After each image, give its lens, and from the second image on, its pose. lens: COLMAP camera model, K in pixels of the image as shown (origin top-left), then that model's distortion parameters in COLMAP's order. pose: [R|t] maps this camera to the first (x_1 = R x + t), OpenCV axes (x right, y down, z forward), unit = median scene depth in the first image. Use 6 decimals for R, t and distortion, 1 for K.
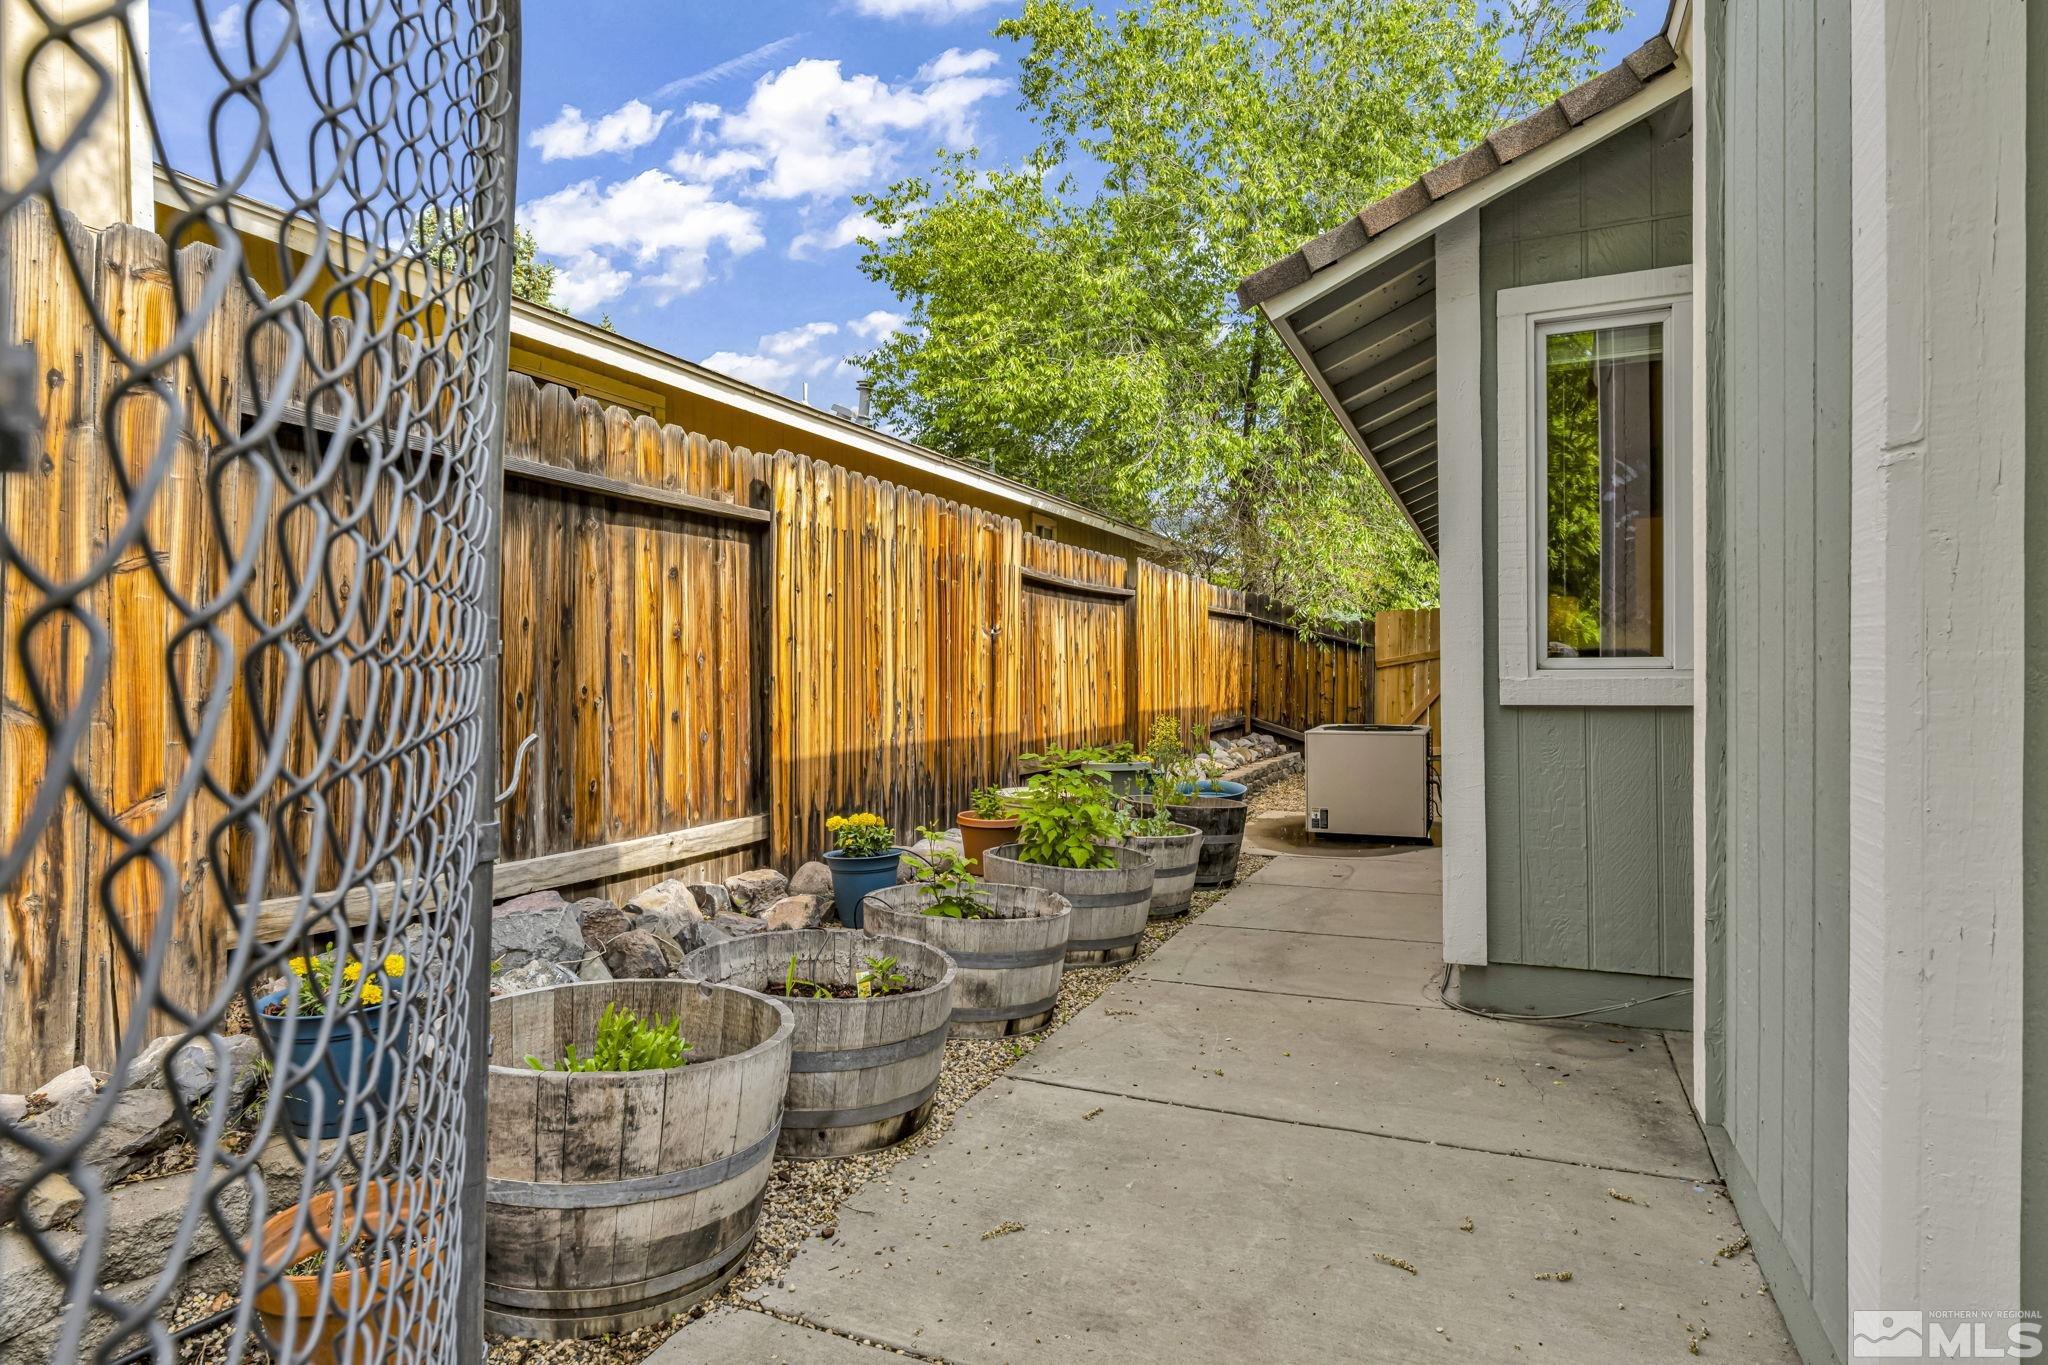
lens RADIAL K [[1008.4, 0, 1016.6], [0, 1008.4, 682.3], [0, 0, 1]] dist [0.000248, -0.000552]
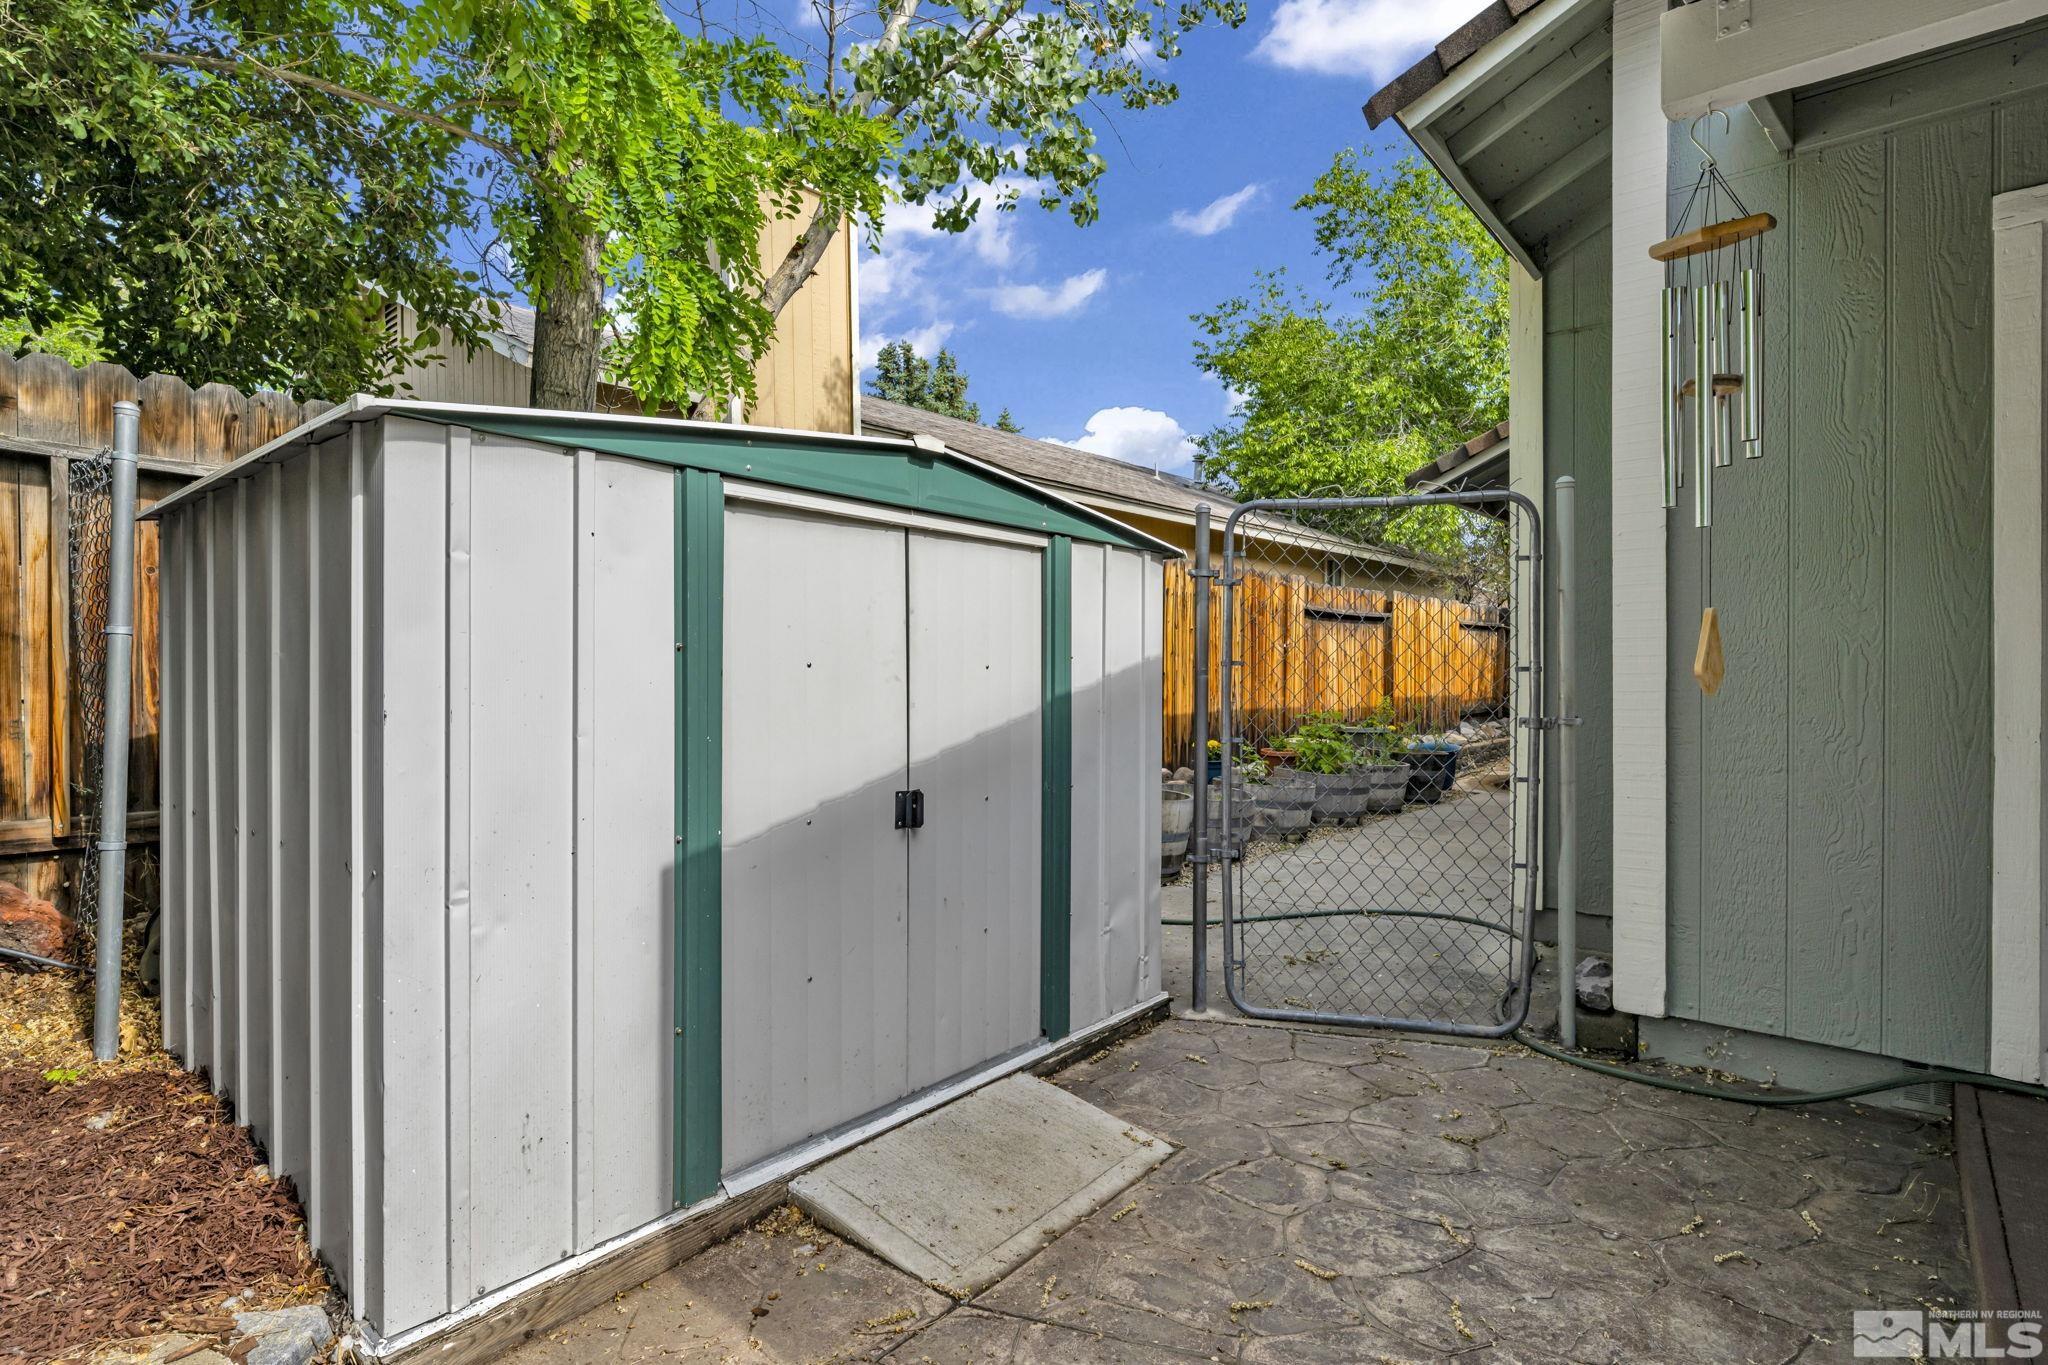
lens RADIAL K [[1008.4, 0, 1016.6], [0, 1008.4, 682.3], [0, 0, 1]] dist [0.000248, -0.000552]
pose [[0.952488, 0.006339, -0.304510, 0.055793], [-0.005053, 0.999975, 0.005010, 0.003621], [0.304534, -0.003233, 0.952496, -0.645697]]
